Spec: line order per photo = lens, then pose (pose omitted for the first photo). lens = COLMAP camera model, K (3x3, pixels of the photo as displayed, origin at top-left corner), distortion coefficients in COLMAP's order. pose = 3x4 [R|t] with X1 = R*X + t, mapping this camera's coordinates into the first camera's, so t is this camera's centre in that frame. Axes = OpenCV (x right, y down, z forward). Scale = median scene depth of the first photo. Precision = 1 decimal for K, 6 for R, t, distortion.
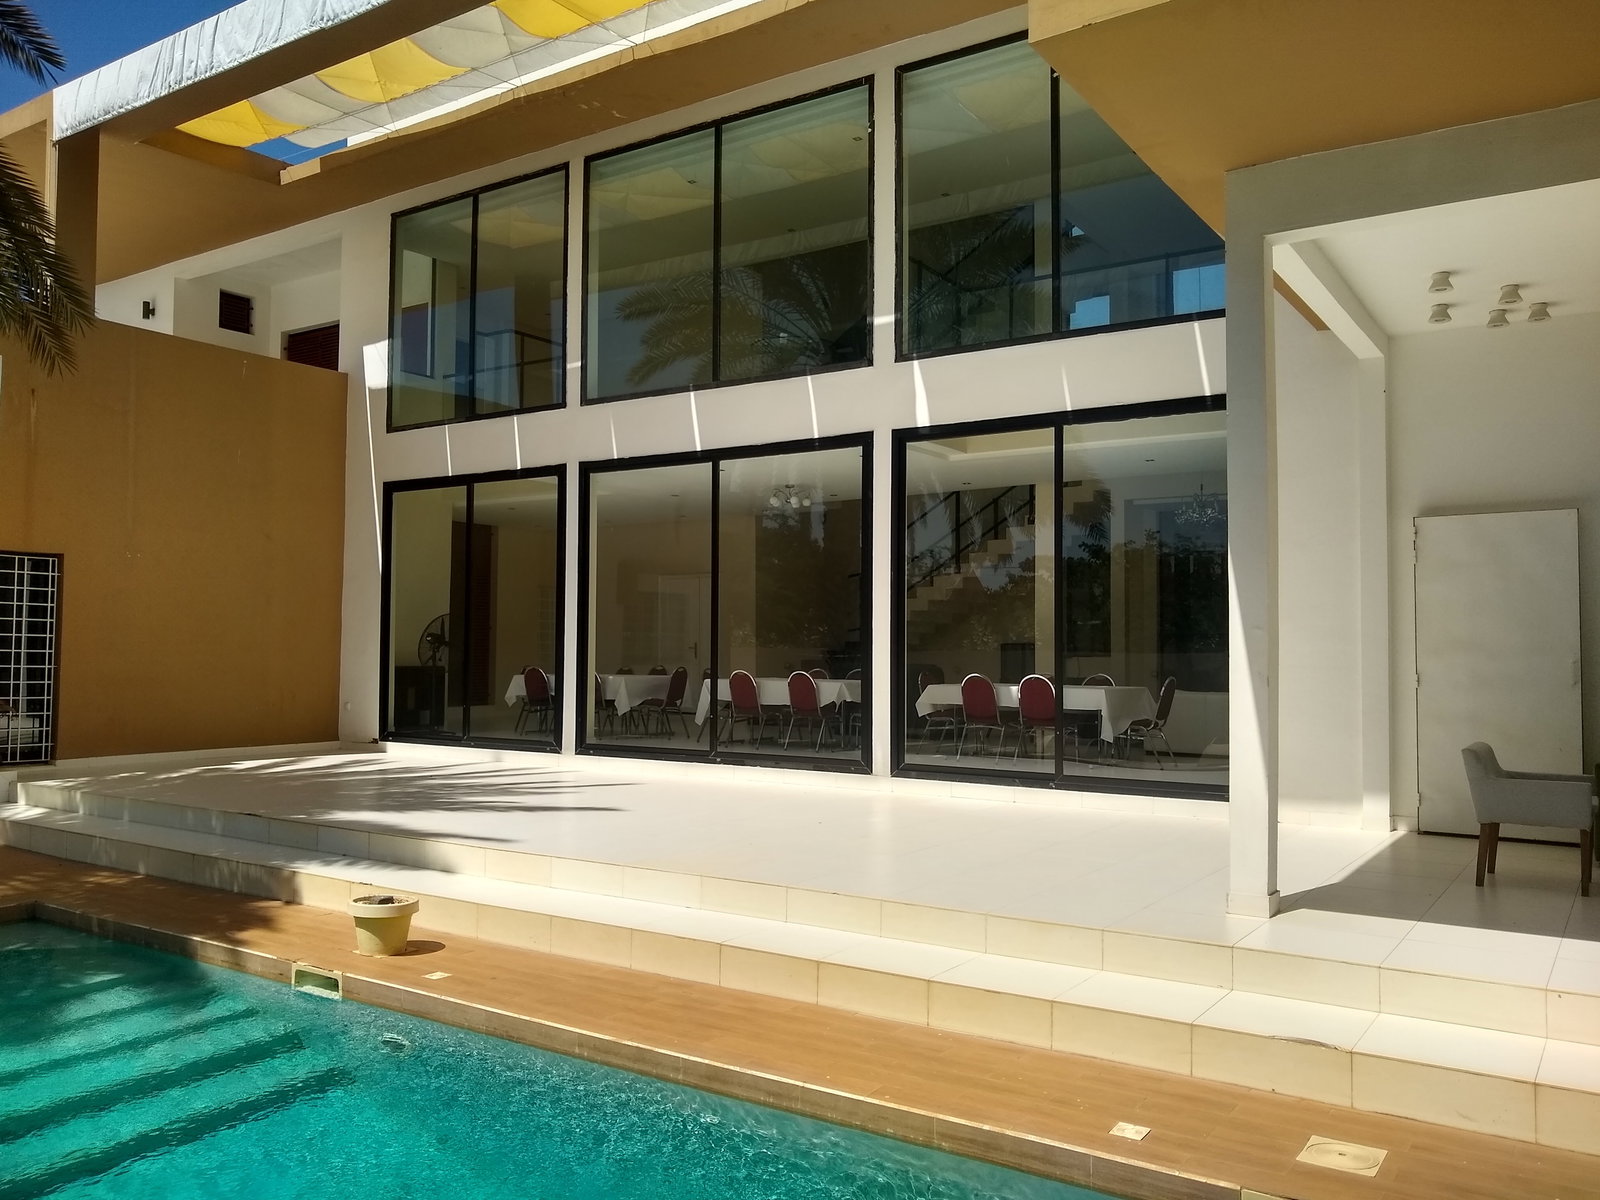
lens RADIAL K [[1265.8, 0, 800.0], [0, 1265.8, 600.0], [0, 0, 1]] dist [-0.013494, -0.007605]
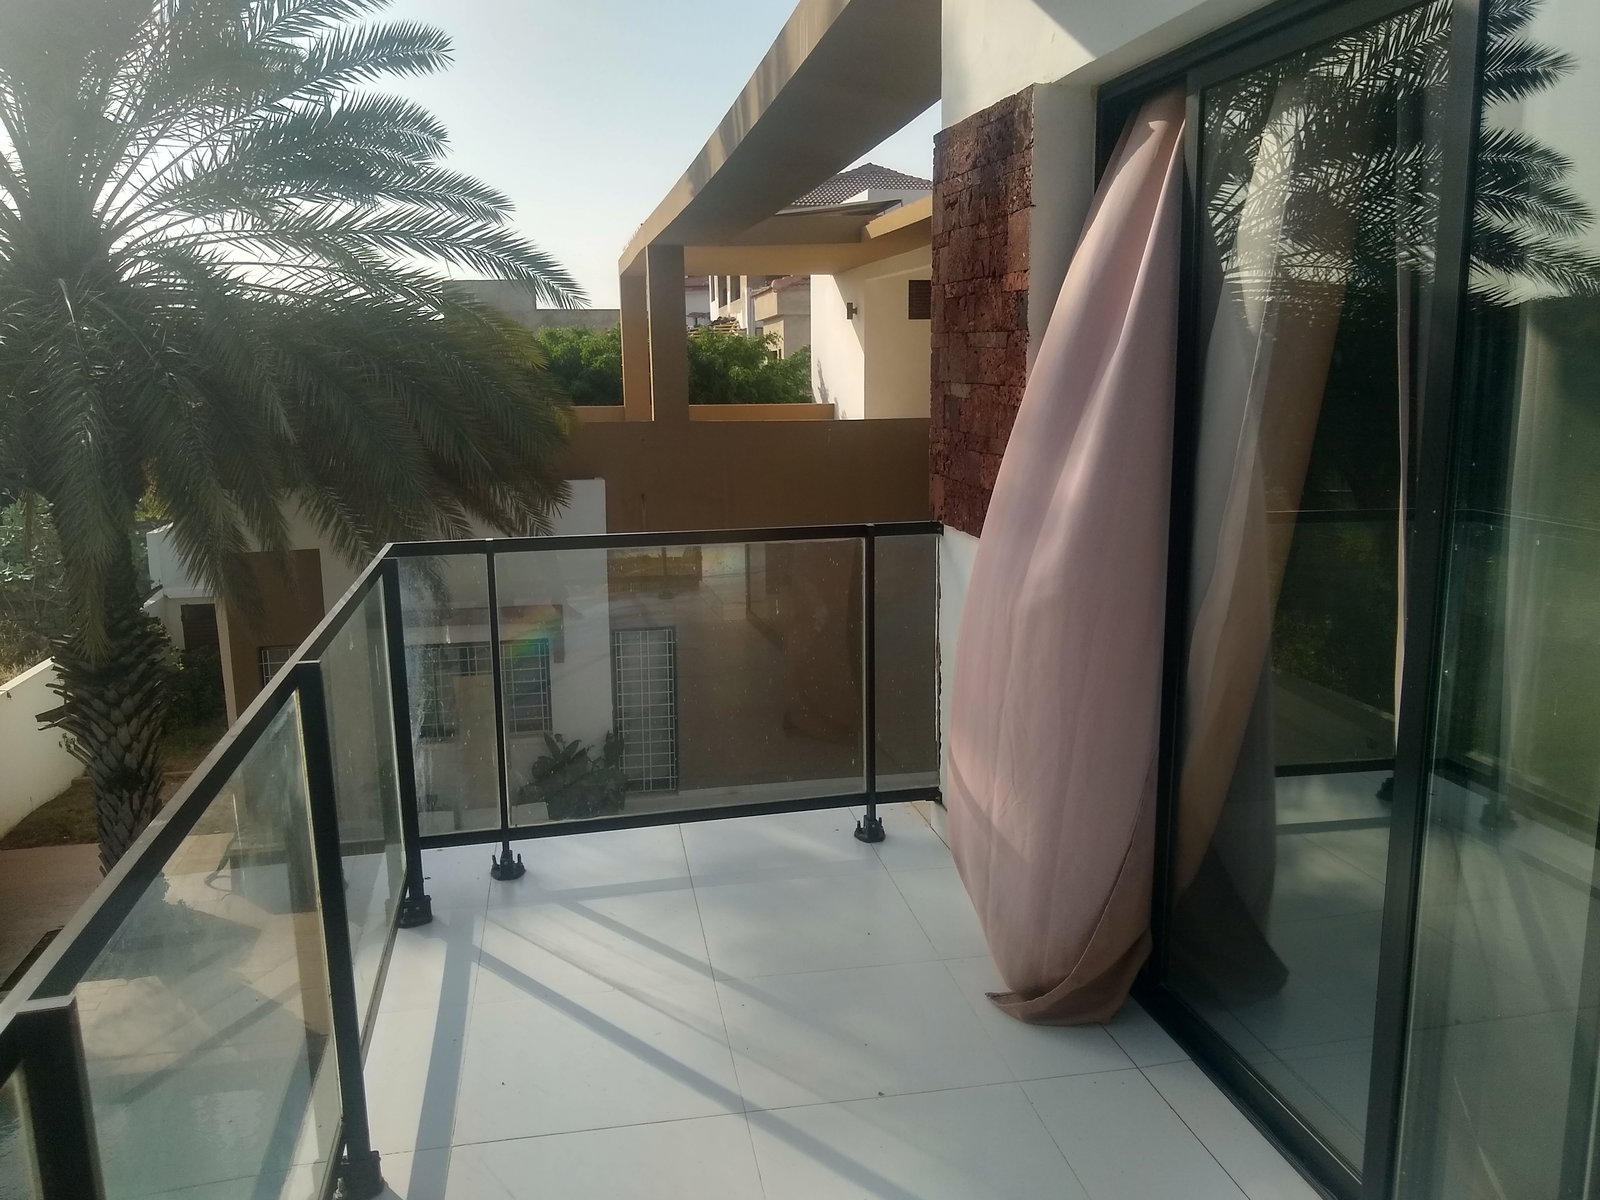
lens RADIAL K [[1265.8, 0, 800.0], [0, 1265.8, 600.0], [0, 0, 1]] dist [-0.013494, -0.007605]
pose [[0.698074, 0.130524, -0.704029, 0.320705], [0.040181, 0.974555, 0.220519, -0.307521], [0.714897, -0.182227, 0.675067, 0.270021]]
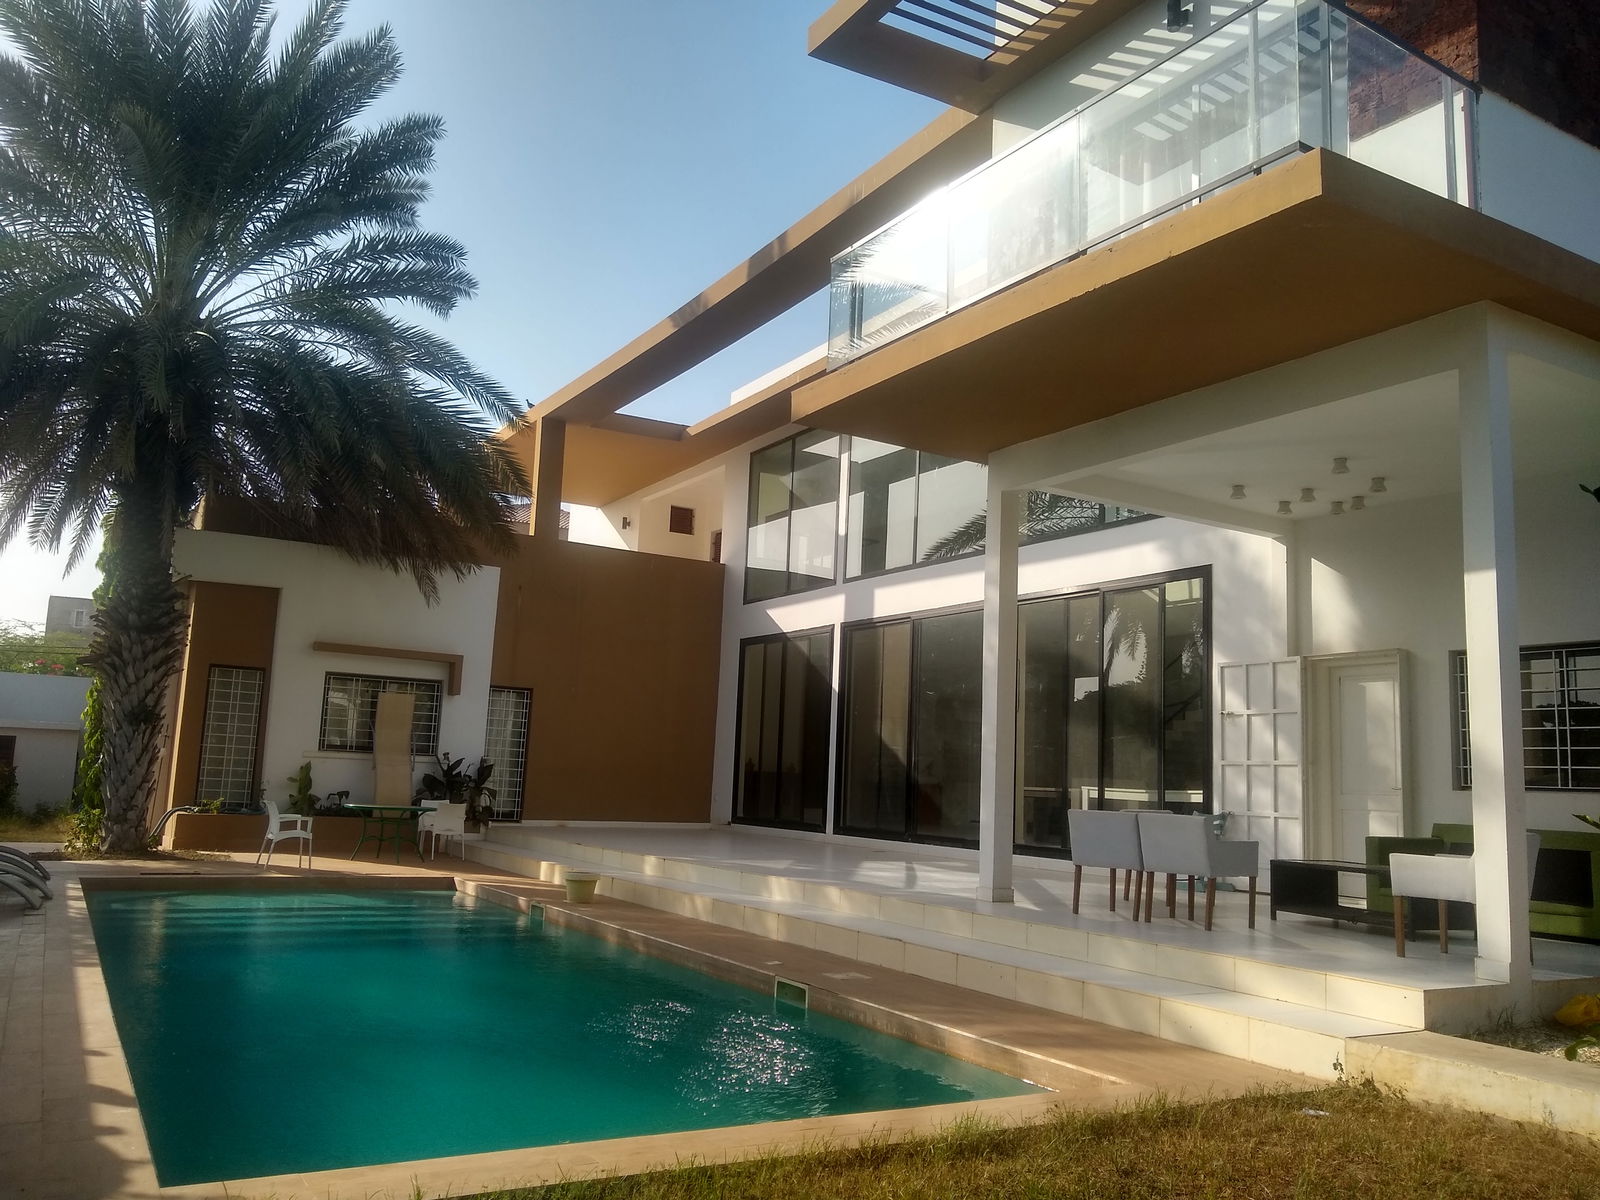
lens RADIAL K [[1265.8, 0, 800.0], [0, 1265.8, 600.0], [0, 0, 1]] dist [-0.013494, -0.007605]
pose [[0.899100, -0.033099, -0.436491, 0.399598], [-0.017065, 0.993729, -0.110507, 0.021917], [0.437411, 0.106806, 0.892897, -0.277082]]
